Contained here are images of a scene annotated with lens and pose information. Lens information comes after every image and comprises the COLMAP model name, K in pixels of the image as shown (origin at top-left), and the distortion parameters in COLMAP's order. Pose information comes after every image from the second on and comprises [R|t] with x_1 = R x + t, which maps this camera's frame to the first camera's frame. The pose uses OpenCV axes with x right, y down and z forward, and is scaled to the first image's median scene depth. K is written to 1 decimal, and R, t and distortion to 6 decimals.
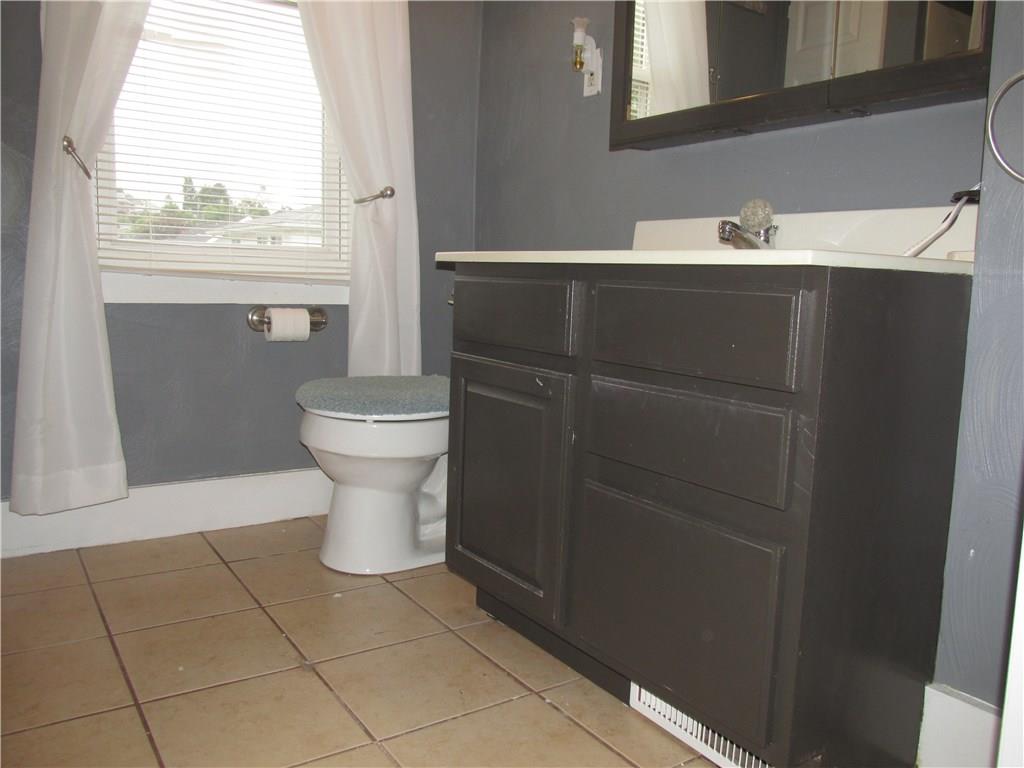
lens RADIAL K [[841.1, 0, 516.8], [0, 841.1, 384.2], [0, 0, 1]] dist [-0.028186, -0.006844]
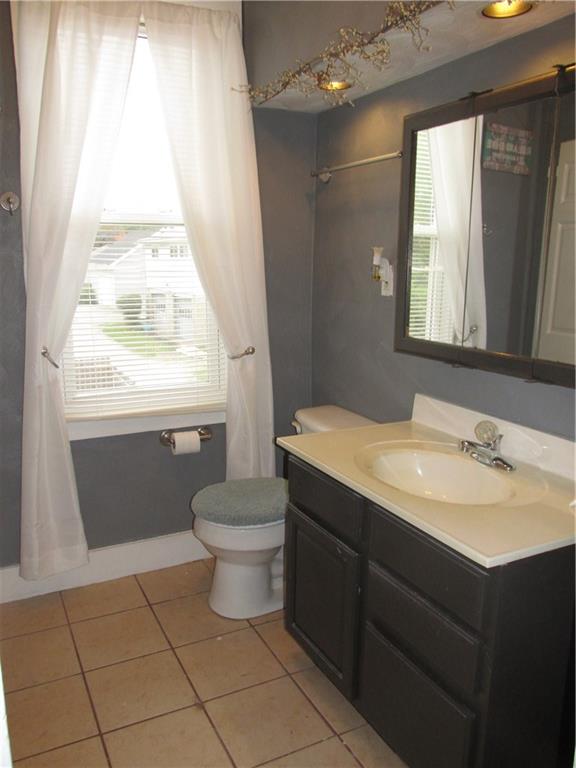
lens RADIAL K [[630.9, 0, 291.8], [0, 630.9, 383.9], [0, 0, 1]] dist [-0.028186, -0.006844]
pose [[0.993395, -0.001331, -0.114741, 0.052422], [0.009671, 0.997346, 0.072161, -0.280294], [0.114341, -0.072794, 0.990771, -0.109834]]
